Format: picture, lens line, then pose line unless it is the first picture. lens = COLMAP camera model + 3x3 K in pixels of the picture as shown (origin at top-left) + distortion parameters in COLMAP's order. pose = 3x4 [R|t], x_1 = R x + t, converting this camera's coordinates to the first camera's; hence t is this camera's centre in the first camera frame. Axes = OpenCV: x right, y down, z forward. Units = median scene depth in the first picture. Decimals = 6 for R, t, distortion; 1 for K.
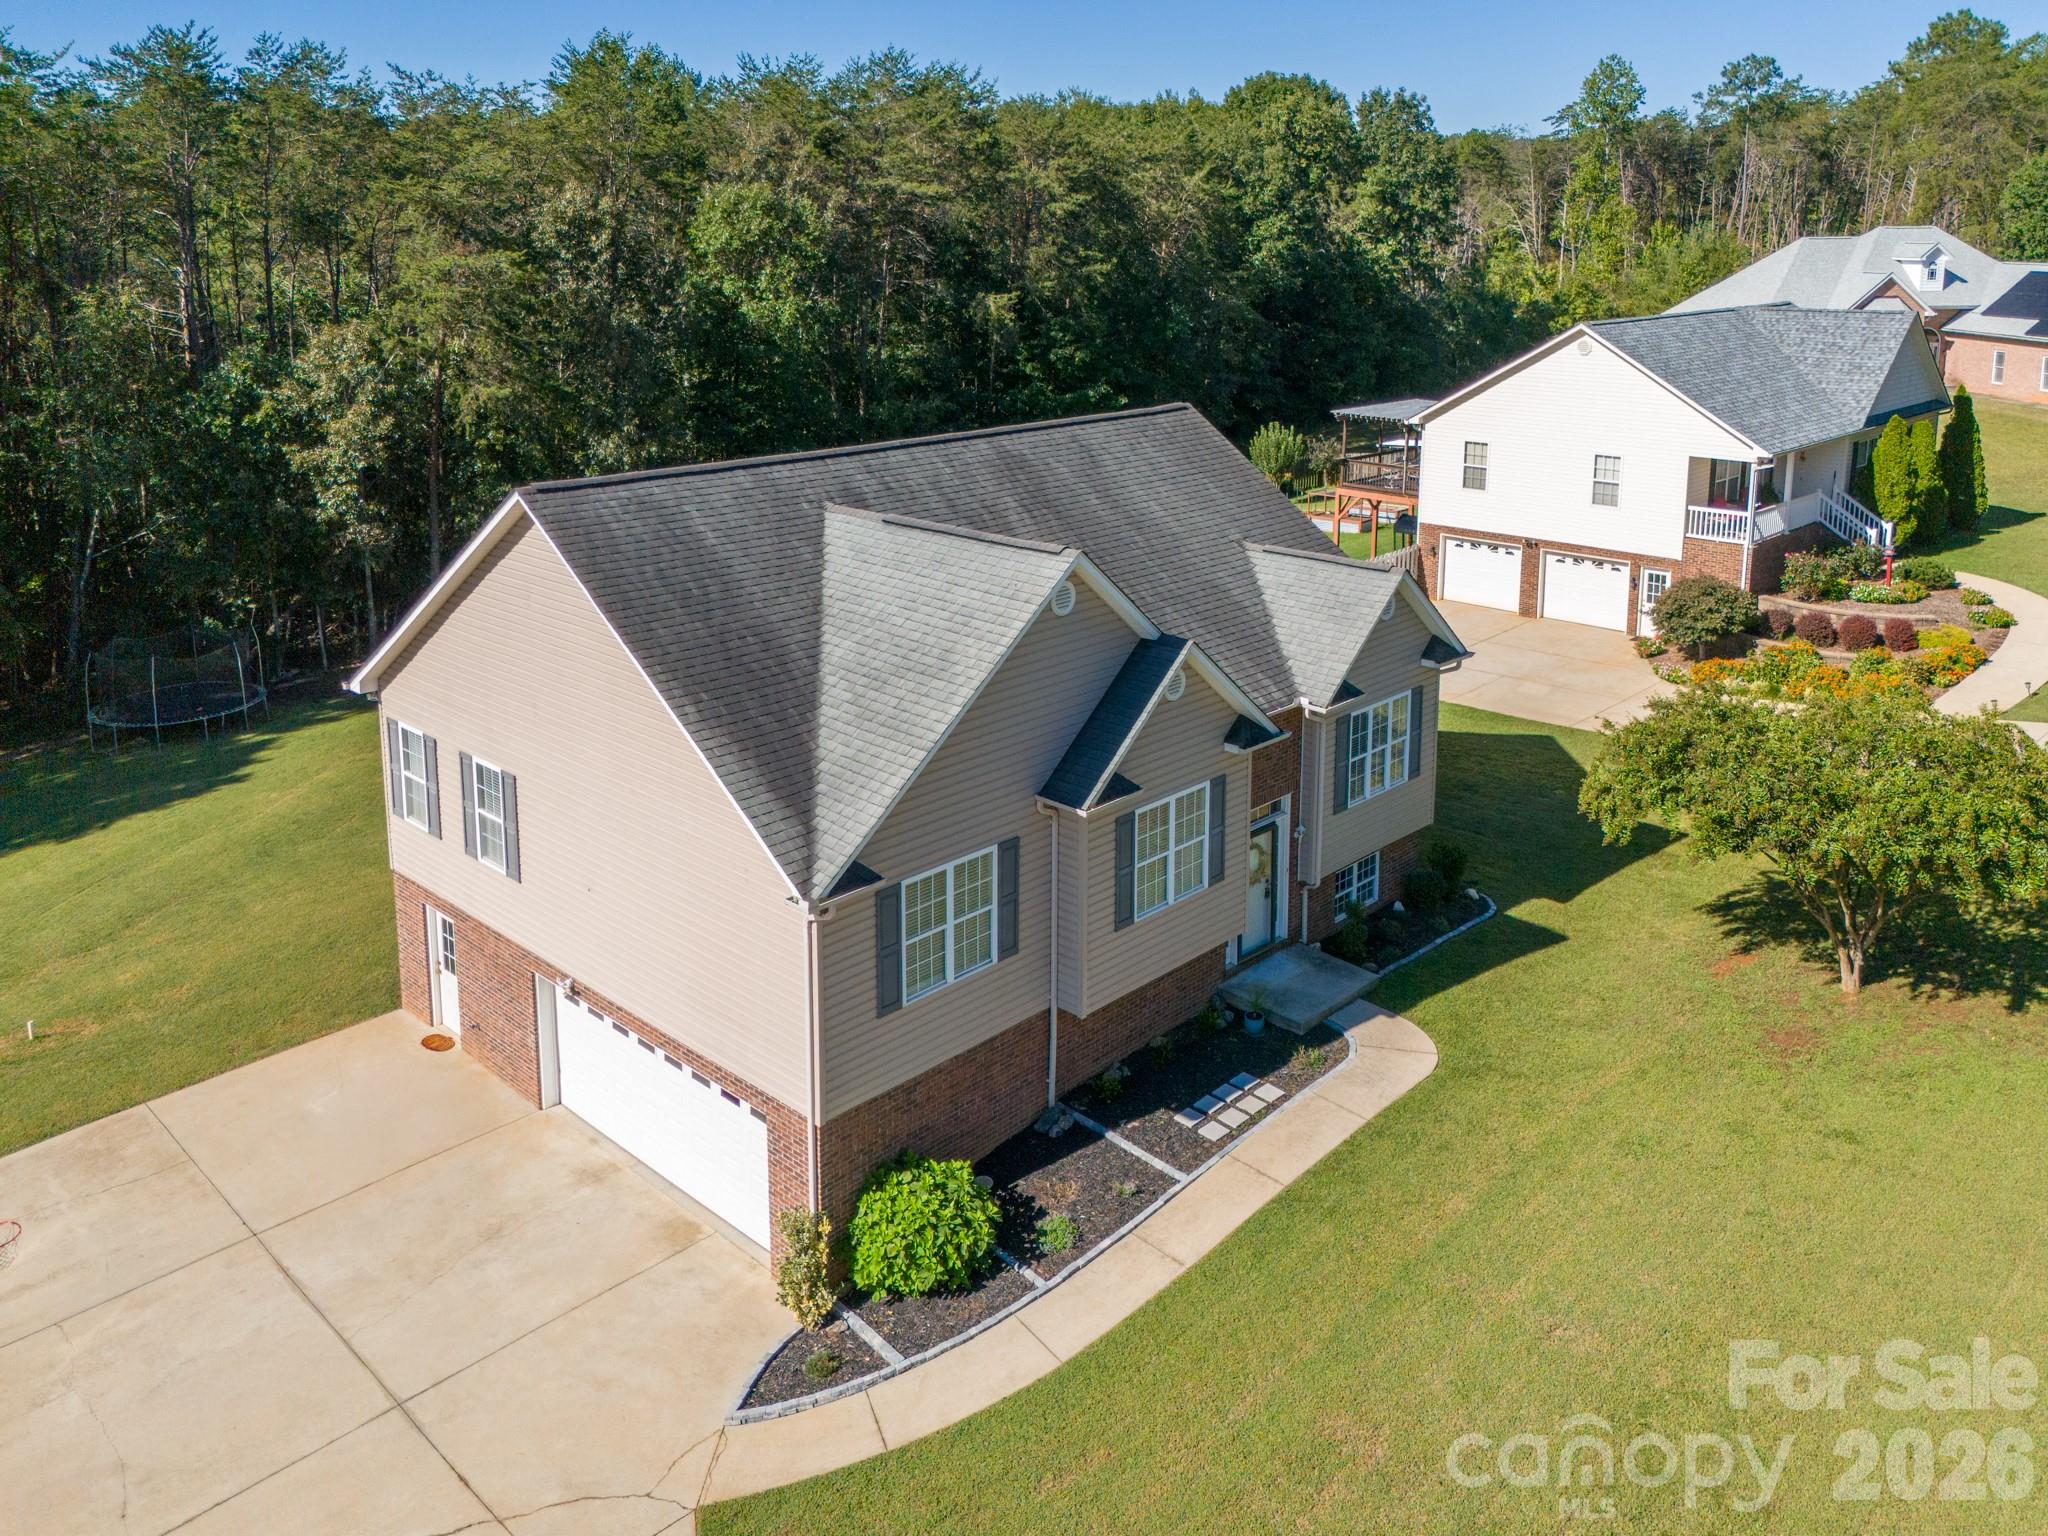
lens RADIAL K [[1557.6, 0, 1024.0], [0, 1557.6, 768.0], [0, 0, 1]] dist [0.039075, -0.002090]
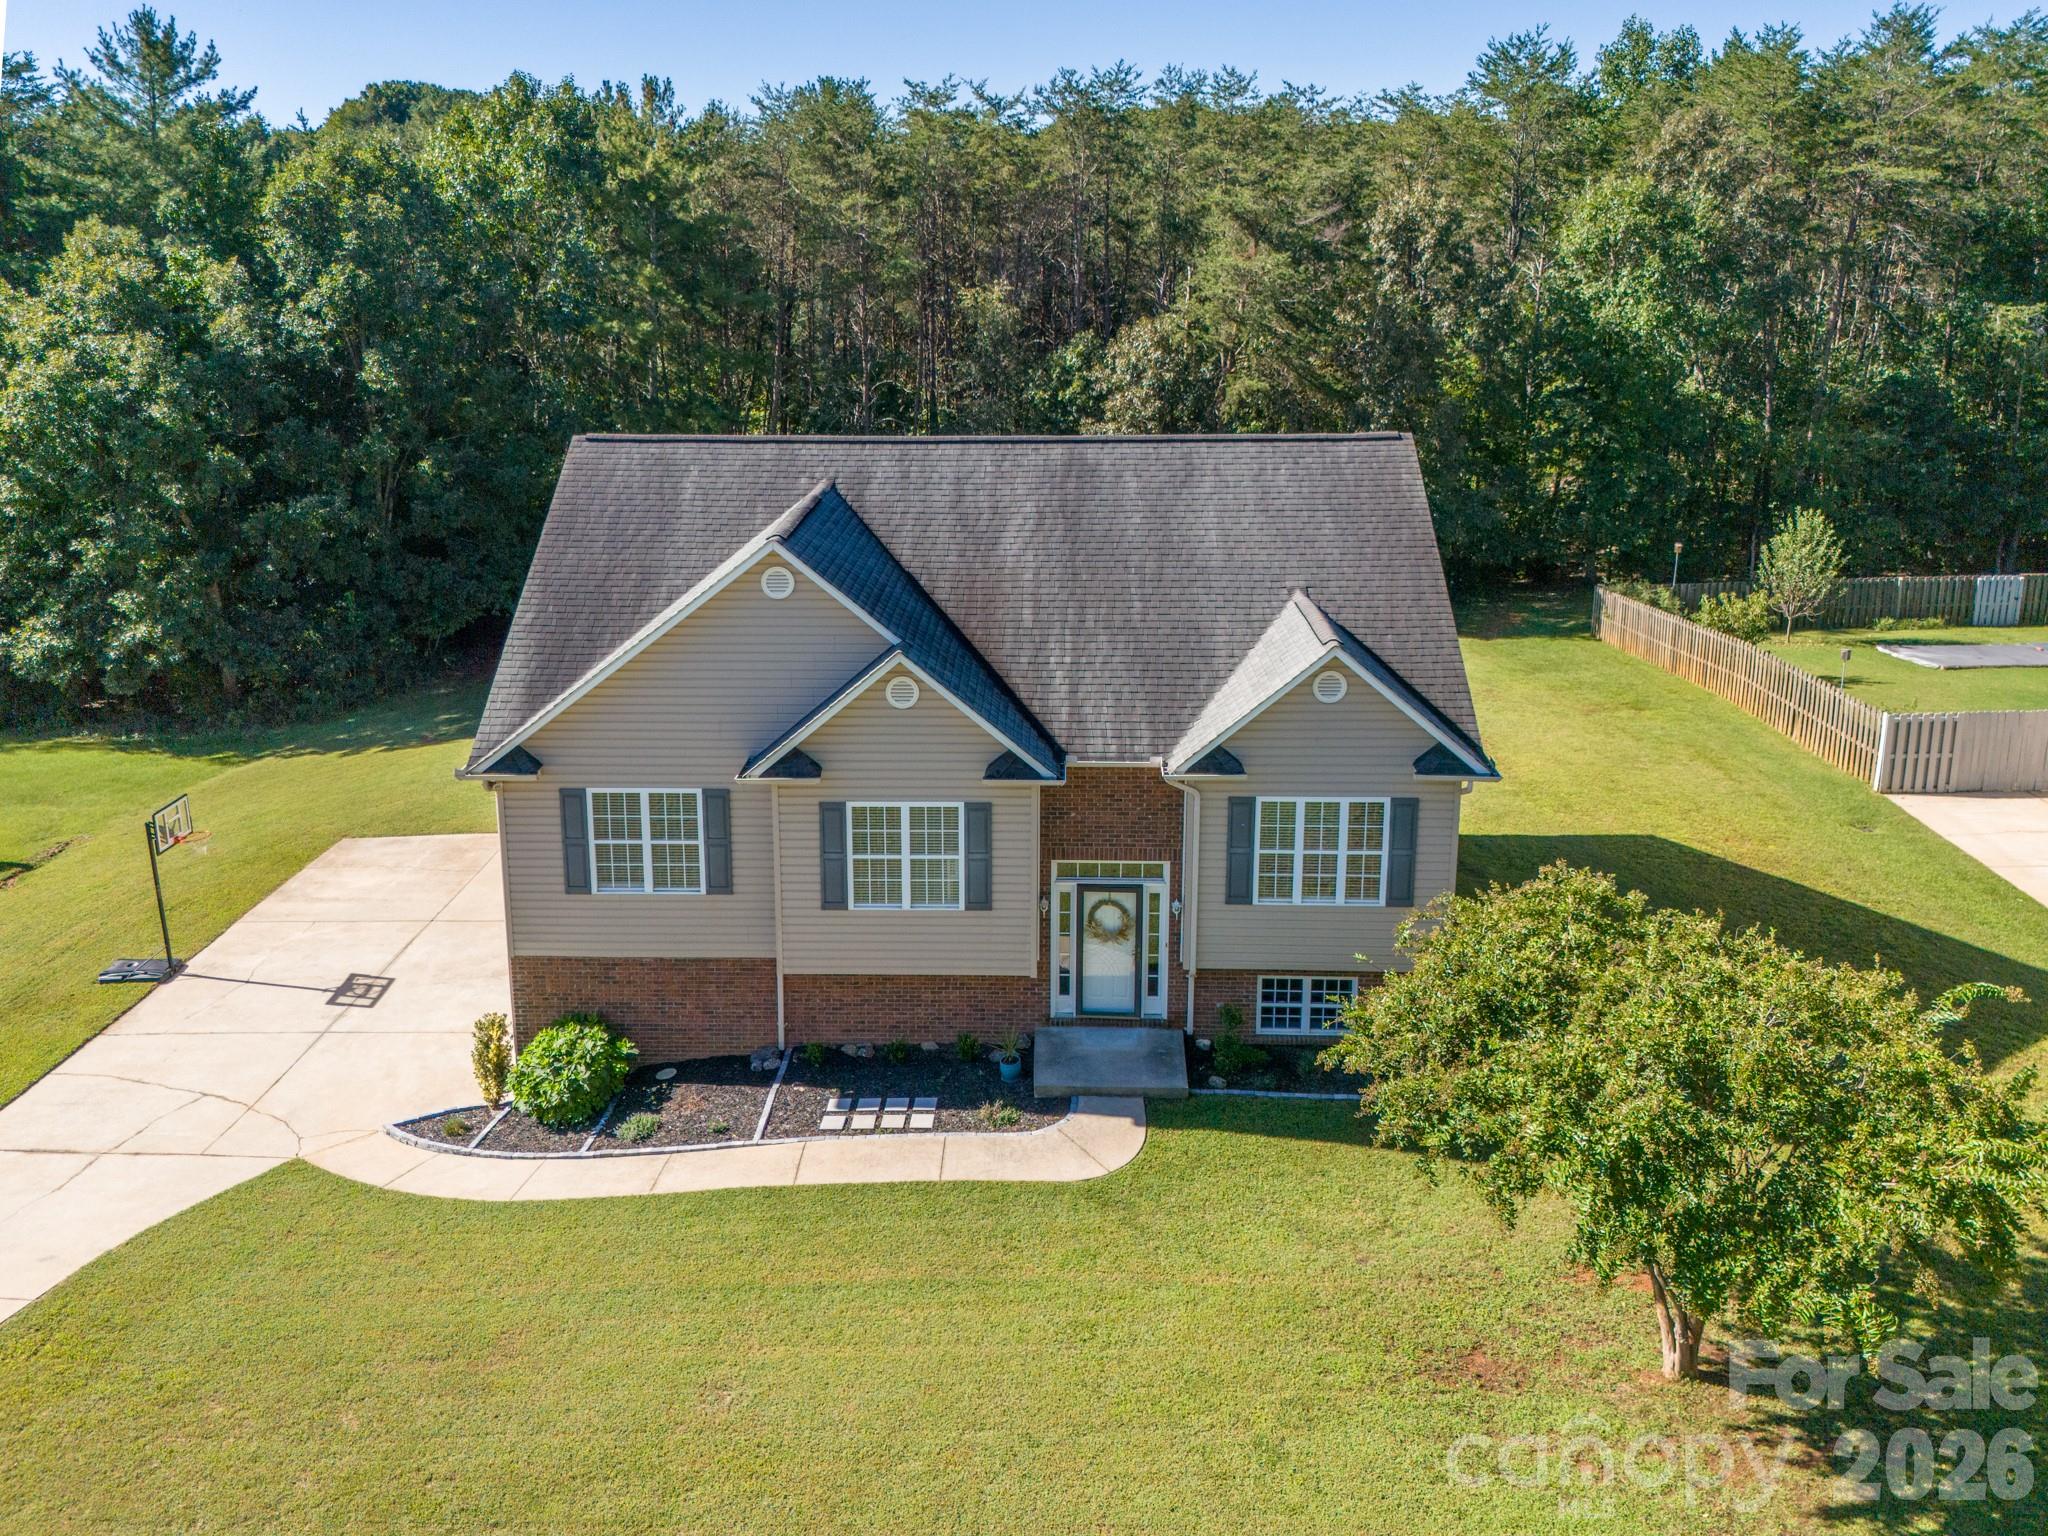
lens RADIAL K [[1498.9, 0, 1022.8], [0, 1498.9, 827.5], [0, 0, 1]] dist [0.069303, -0.077625]
pose [[0.660140, 0.270902, -0.700591, 0.830077], [-0.239101, 0.959970, 0.145902, -0.127207], [0.712072, 0.071196, 0.698488, 0.372338]]
